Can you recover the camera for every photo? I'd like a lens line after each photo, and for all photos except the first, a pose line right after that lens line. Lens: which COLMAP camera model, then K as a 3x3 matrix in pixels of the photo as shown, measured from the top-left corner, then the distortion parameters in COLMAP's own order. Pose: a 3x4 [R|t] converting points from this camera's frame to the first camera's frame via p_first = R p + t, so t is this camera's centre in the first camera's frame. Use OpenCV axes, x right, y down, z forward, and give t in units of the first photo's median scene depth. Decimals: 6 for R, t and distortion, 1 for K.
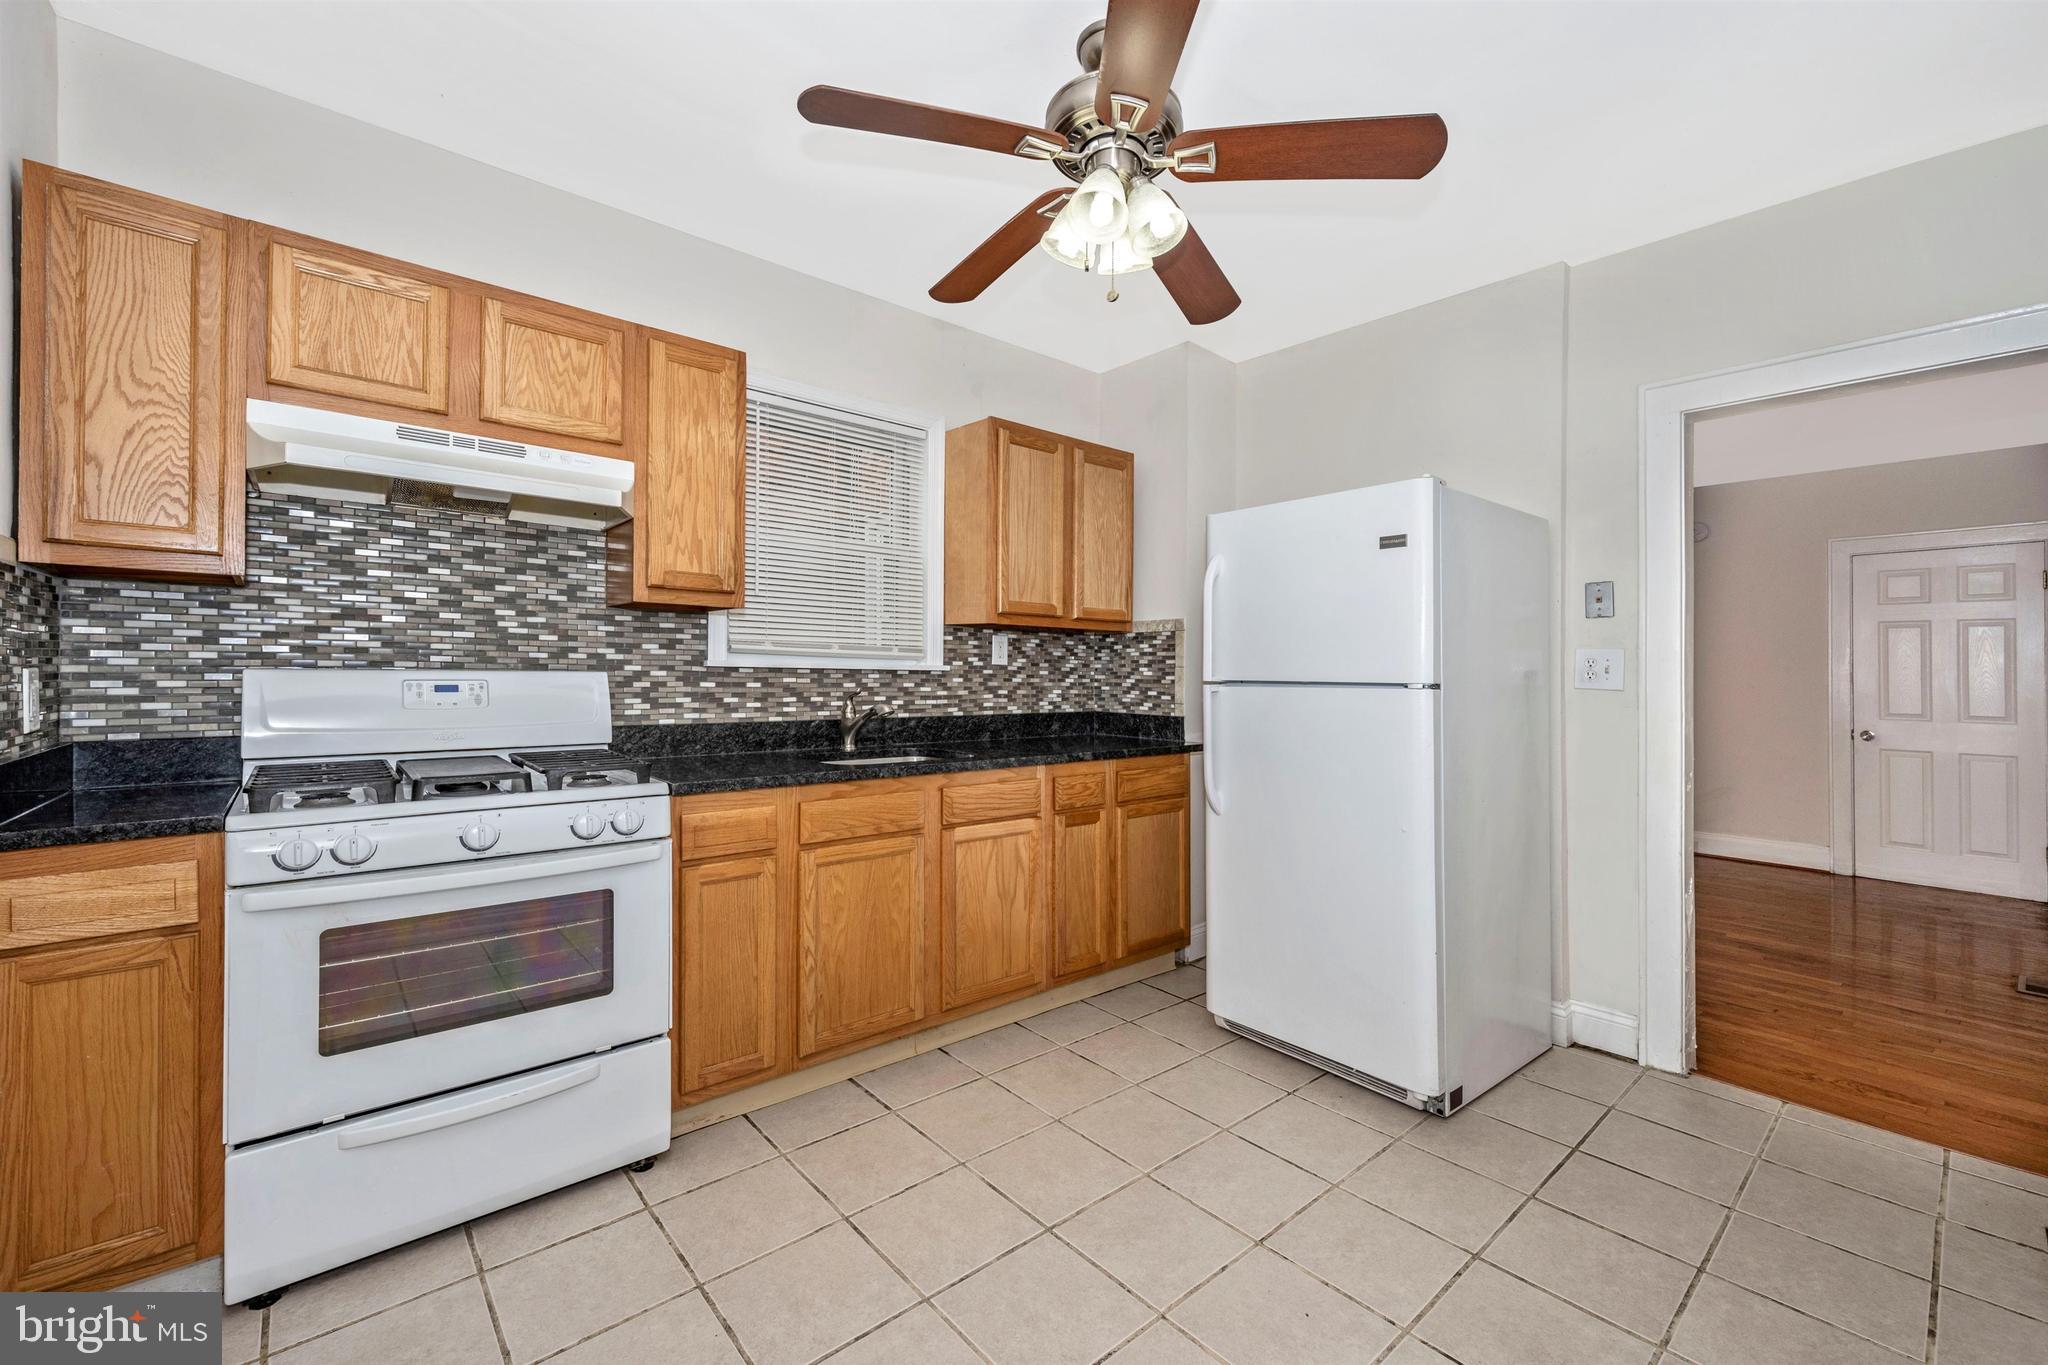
lens RADIAL K [[823.0, 0, 1027.5], [0, 823.0, 663.2], [0, 0, 1]] dist [0.004292, -0.000369]
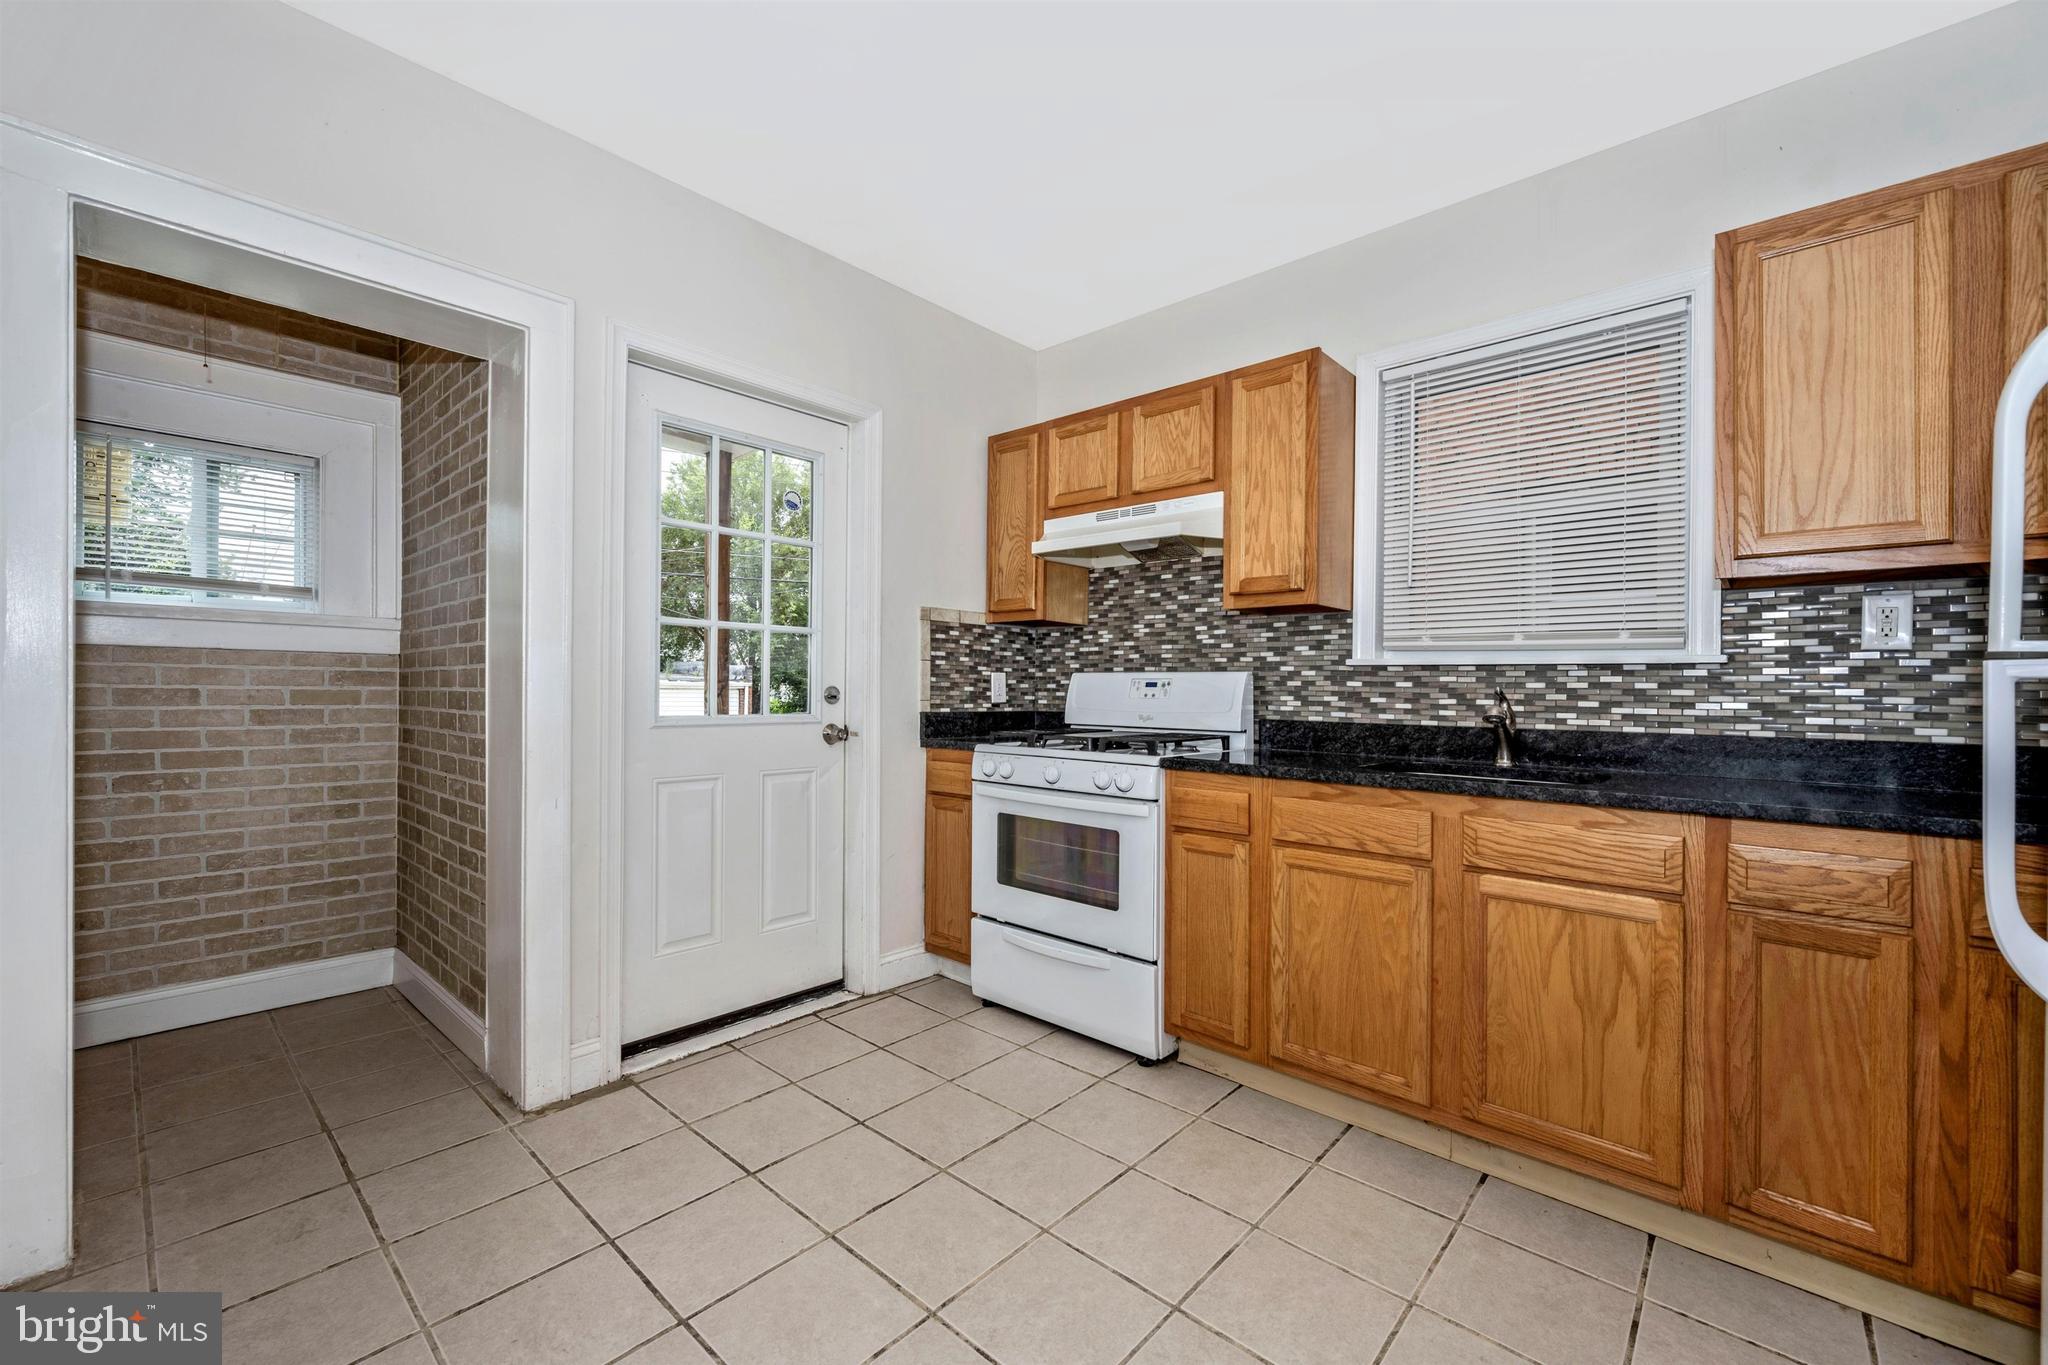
lens RADIAL K [[823.0, 0, 1022.7], [0, 823.0, 687.5], [0, 0, 1]] dist [0.004292, -0.000369]
pose [[0.135717, -0.012282, -0.990672, 0.638062], [0.000112, 0.999923, -0.012381, 0.050133], [0.990748, 0.001569, 0.135708, 0.553211]]
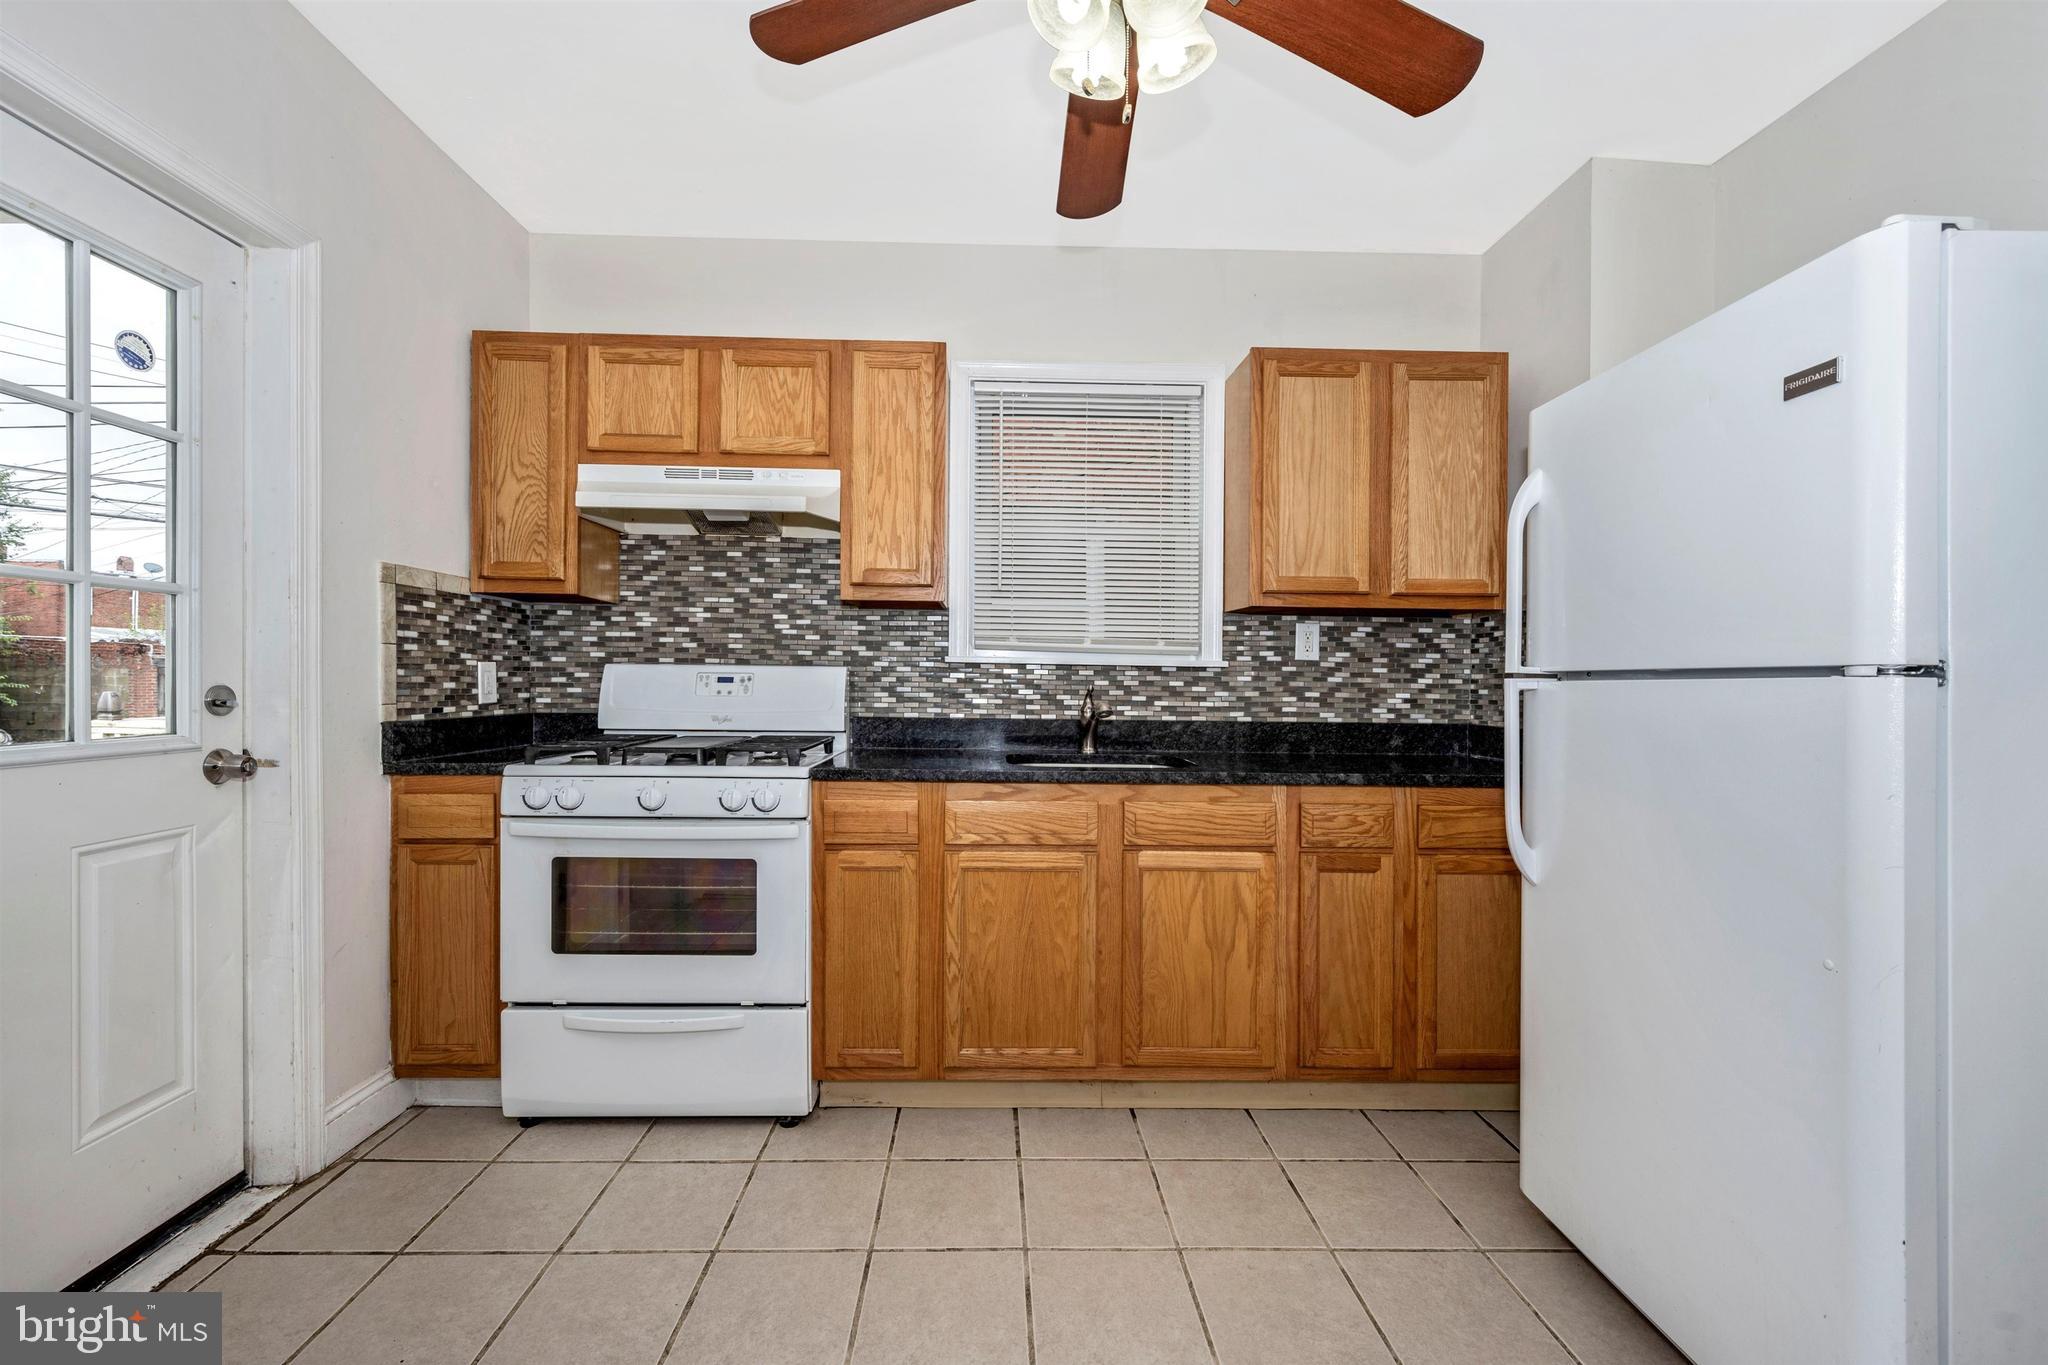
lens RADIAL K [[823.0, 0, 1013.9], [0, 823.0, 684.7], [0, 0, 1]] dist [0.004292, -0.000369]
pose [[0.778717, 0.001638, -0.627373, 0.369782], [0.003174, 0.999974, 0.006549, 0.029410], [0.627367, -0.007091, 0.778691, 0.301598]]
